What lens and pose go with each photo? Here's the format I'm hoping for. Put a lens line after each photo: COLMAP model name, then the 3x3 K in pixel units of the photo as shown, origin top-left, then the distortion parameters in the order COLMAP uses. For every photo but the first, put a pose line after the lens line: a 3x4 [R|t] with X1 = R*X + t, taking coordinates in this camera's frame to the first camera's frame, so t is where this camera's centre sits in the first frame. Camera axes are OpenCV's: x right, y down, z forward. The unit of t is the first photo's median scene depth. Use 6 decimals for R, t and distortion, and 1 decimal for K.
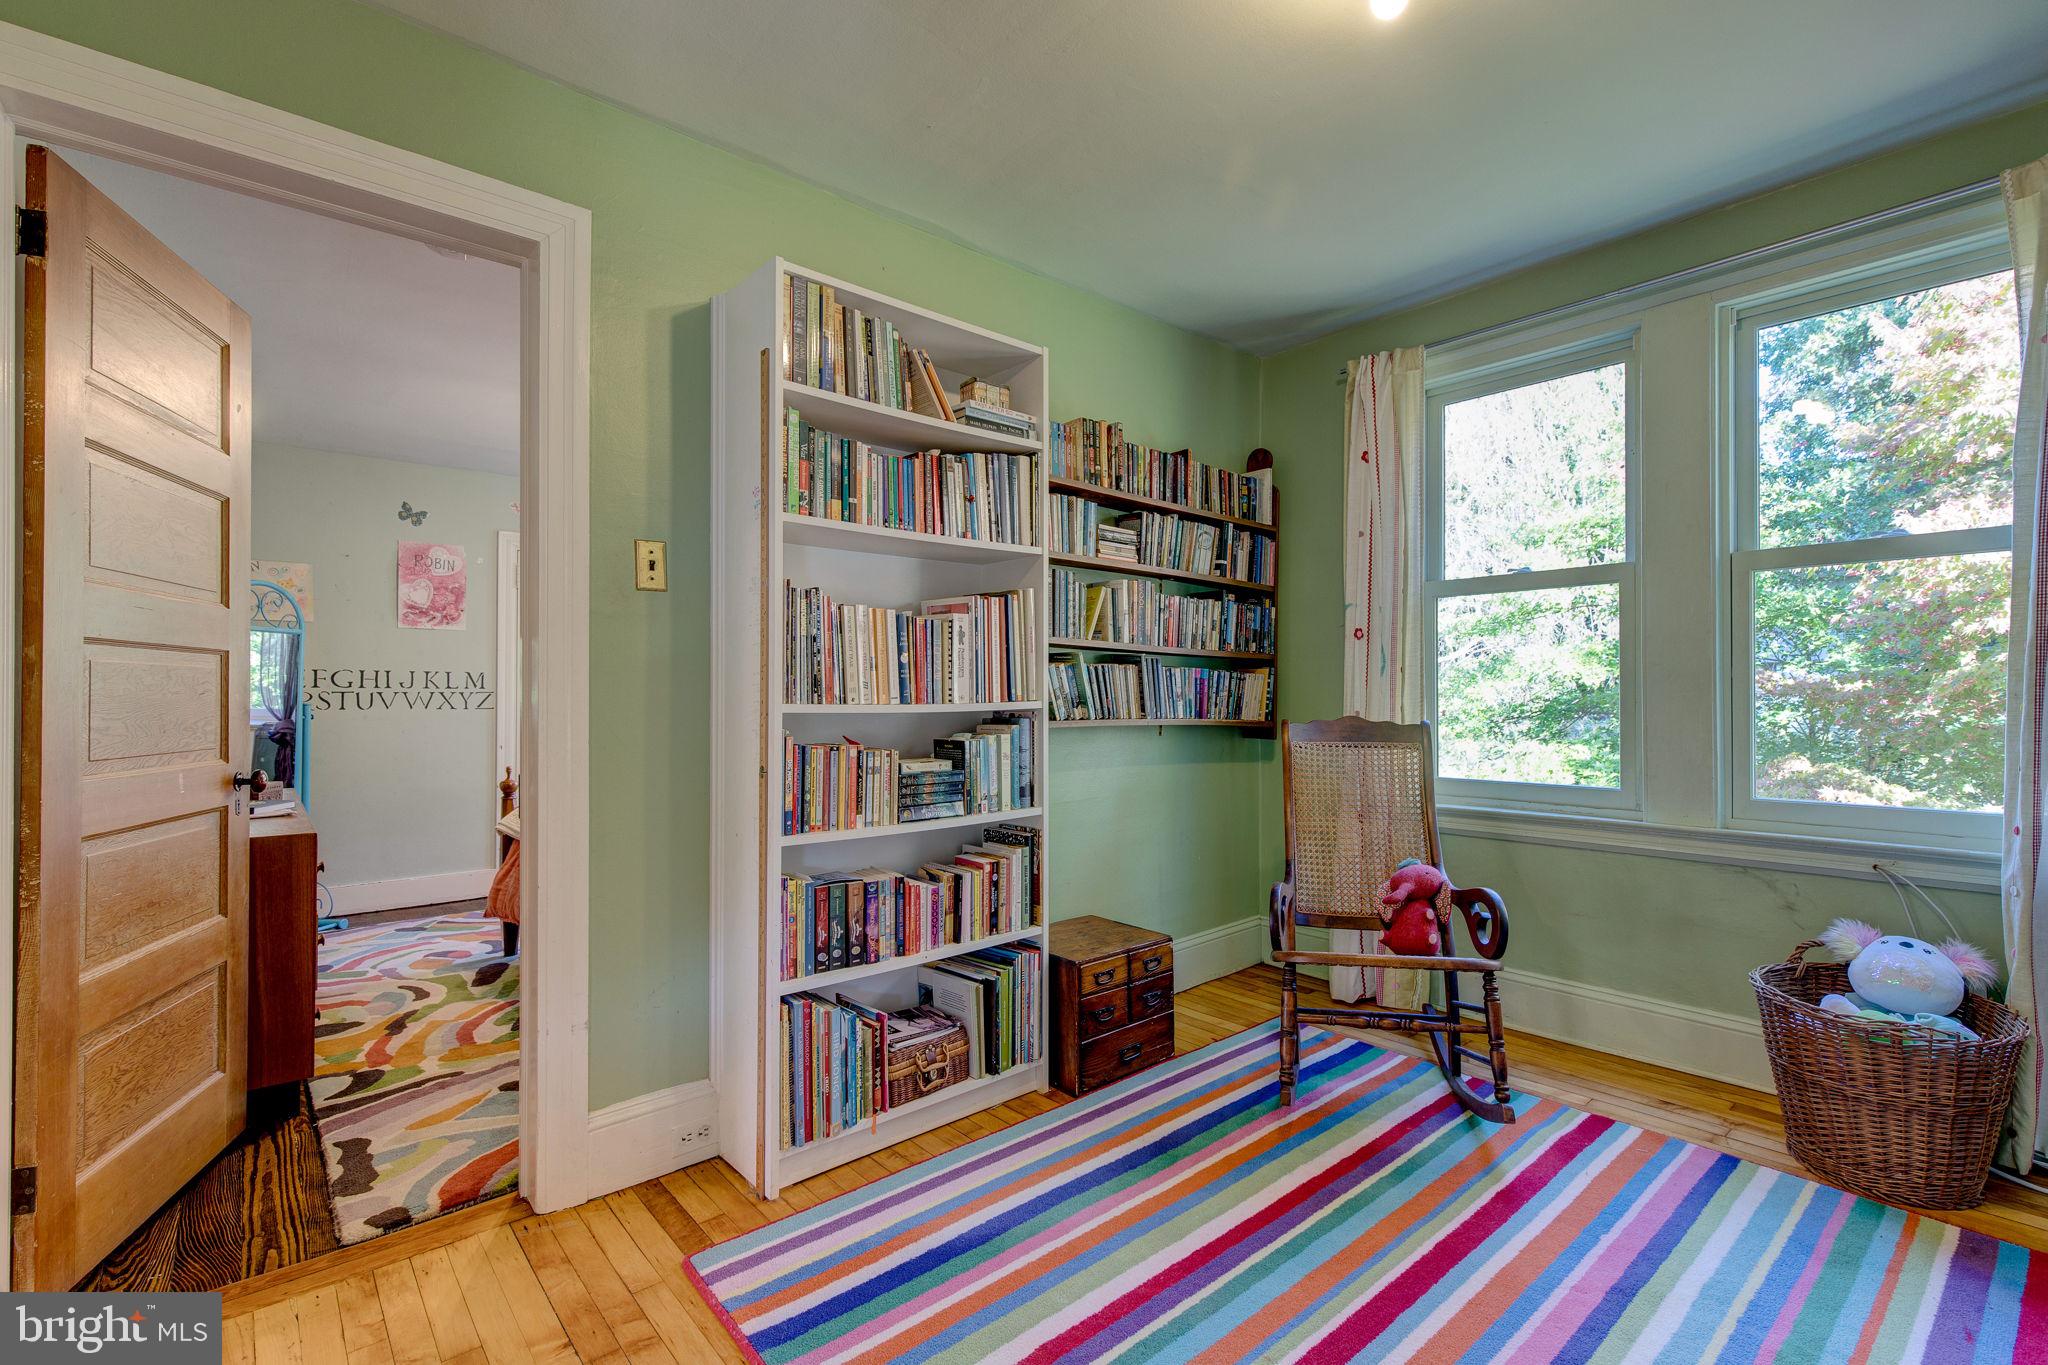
lens RADIAL K [[903.3, 0, 1023.1], [0, 903.3, 690.8], [0, 0, 1]] dist [0.000819, 0.000026]
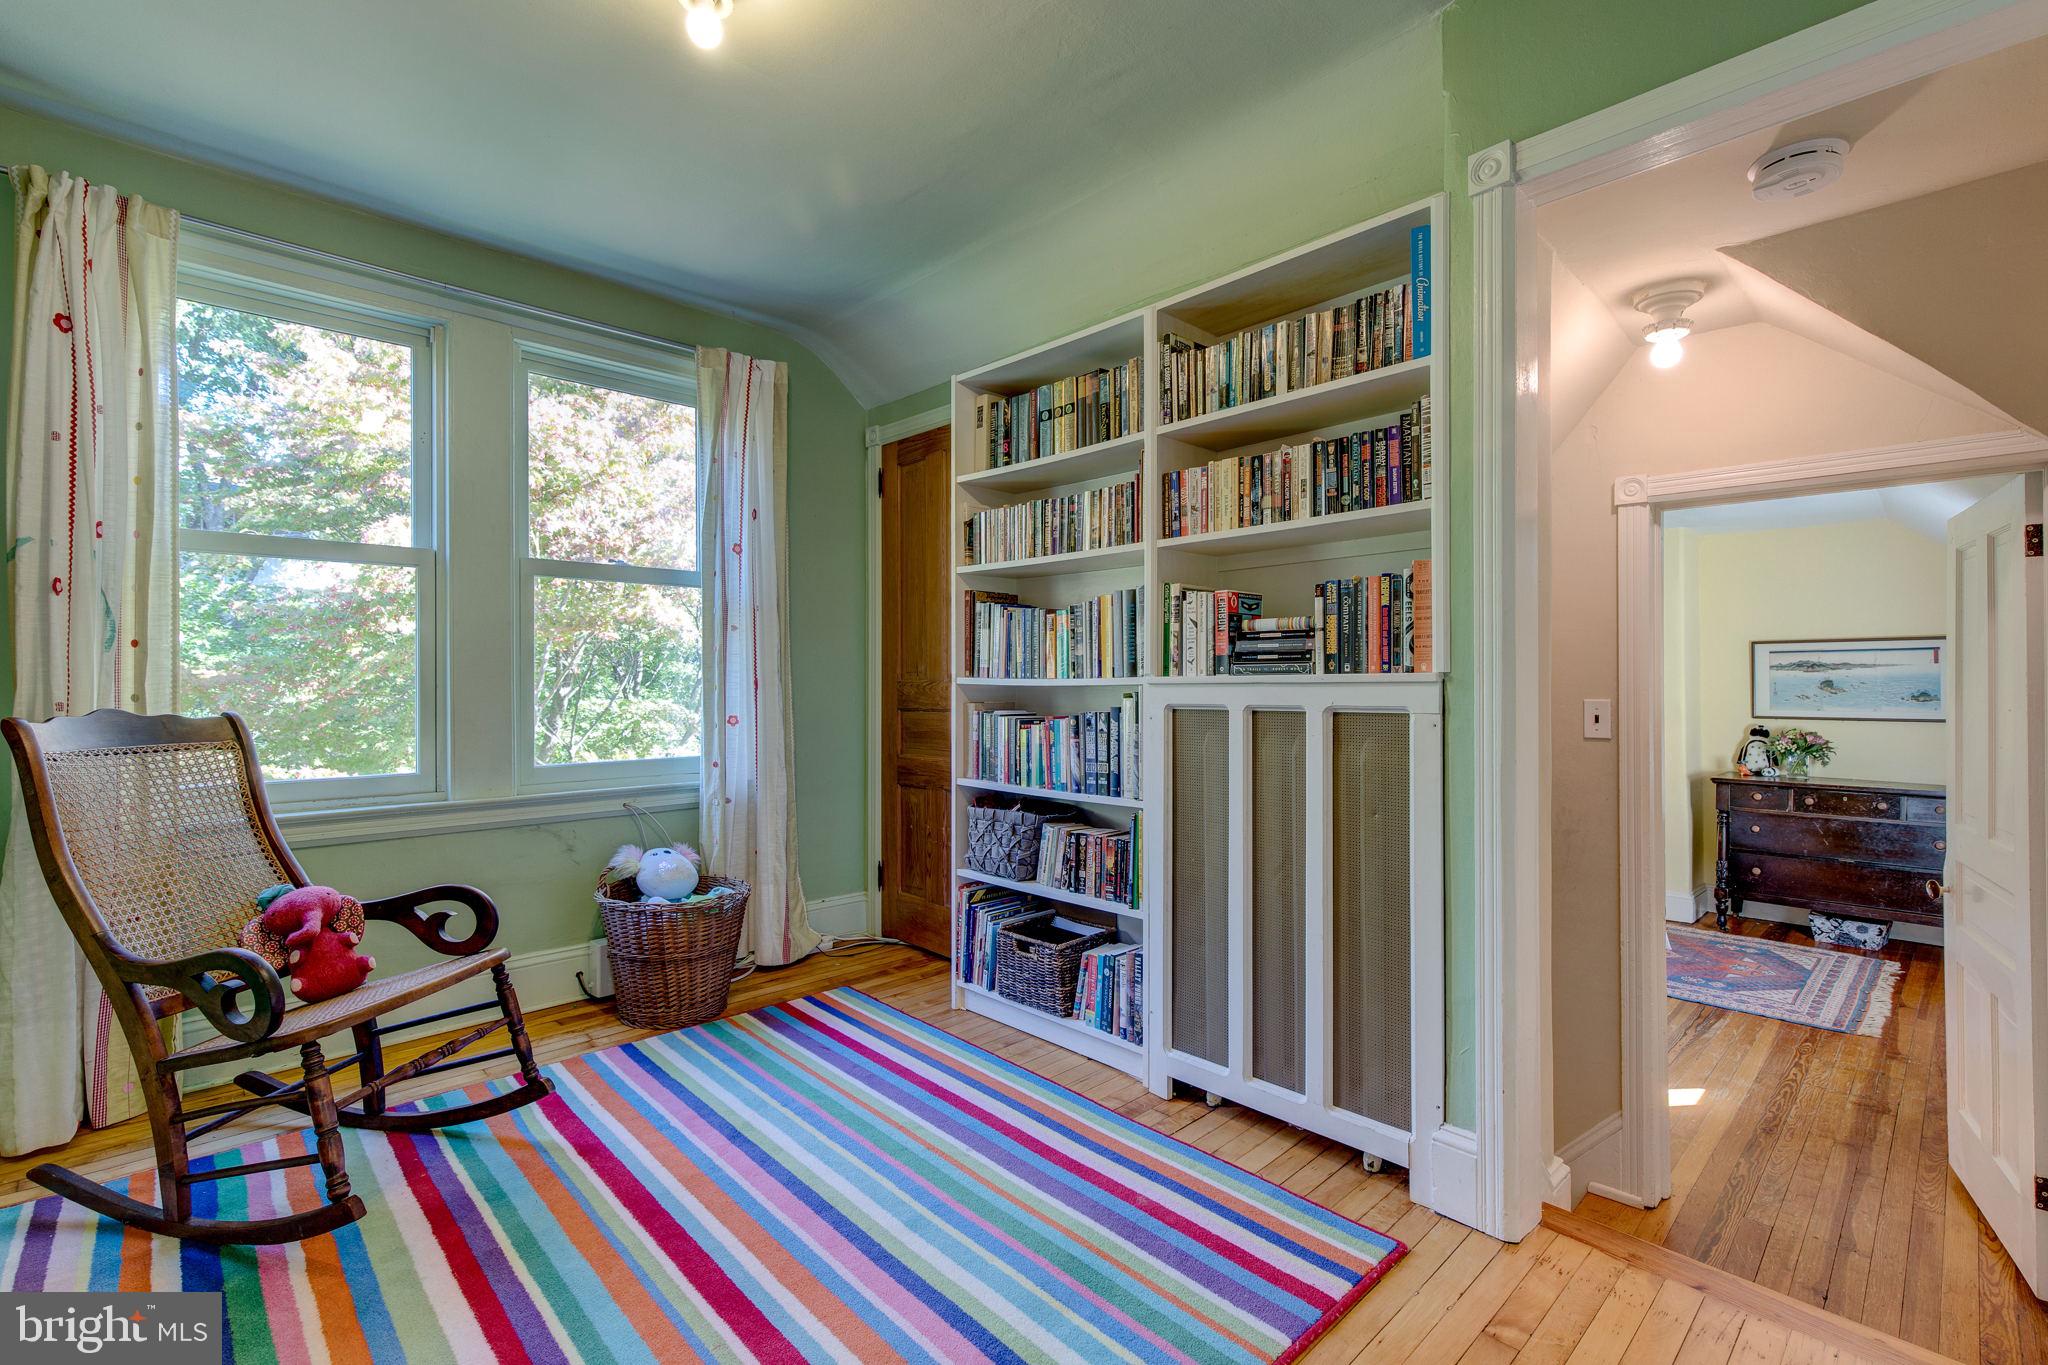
lens RADIAL K [[932.7, 0, 1024.0], [0, 932.7, 682.5], [0, 0, 1]] dist [-0.002667, -0.000063]
pose [[-0.050896, 0.000750, 0.998704, -0.506934], [-0.002415, 0.999997, -0.000874, 0.009067], [-0.998701, -0.002457, -0.050894, 0.476192]]
